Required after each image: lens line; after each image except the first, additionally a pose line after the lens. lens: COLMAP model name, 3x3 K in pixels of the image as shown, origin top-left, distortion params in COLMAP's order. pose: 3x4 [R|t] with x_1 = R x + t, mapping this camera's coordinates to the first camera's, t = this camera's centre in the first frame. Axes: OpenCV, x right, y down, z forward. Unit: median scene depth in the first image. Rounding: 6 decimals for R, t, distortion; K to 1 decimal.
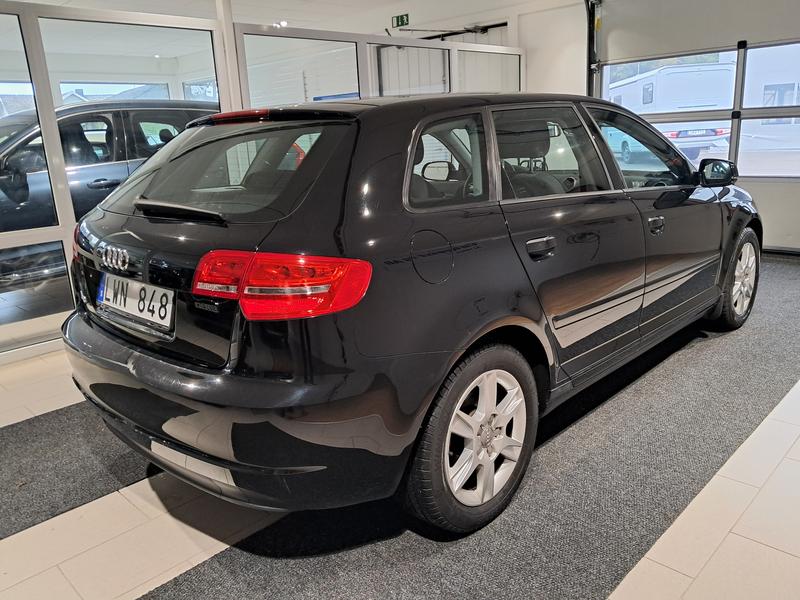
lens RADIAL K [[636.4, 0, 401.0], [0, 636.4, 297.5], [0, 0, 1]] dist [0.030877, -0.007727]
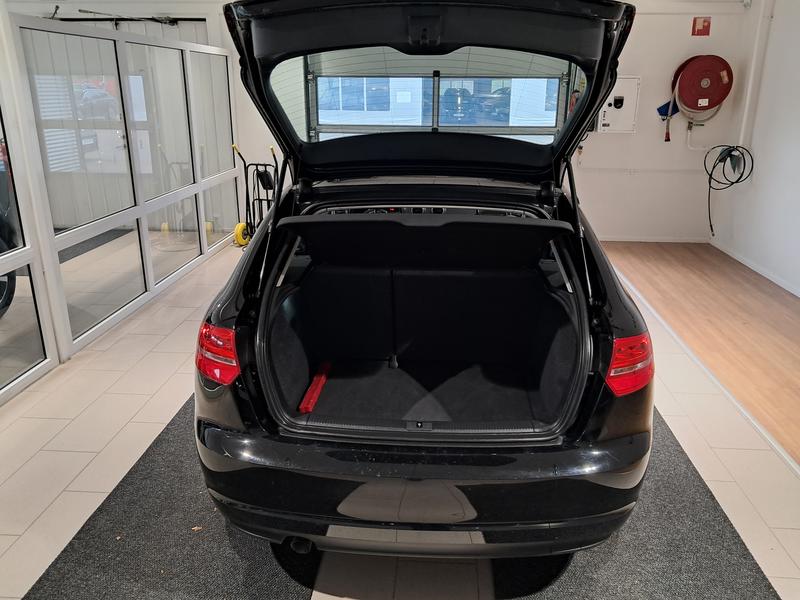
lens RADIAL K [[636.4, 0, 400.1], [0, 636.4, 302.4], [0, 0, 1]] dist [0.030877, -0.007727]
pose [[0.766297, -0.147958, 0.625218, -0.342271], [0.123503, 0.988896, 0.082651, -0.068577], [-0.630505, 0.013881, 0.776061, 0.100545]]
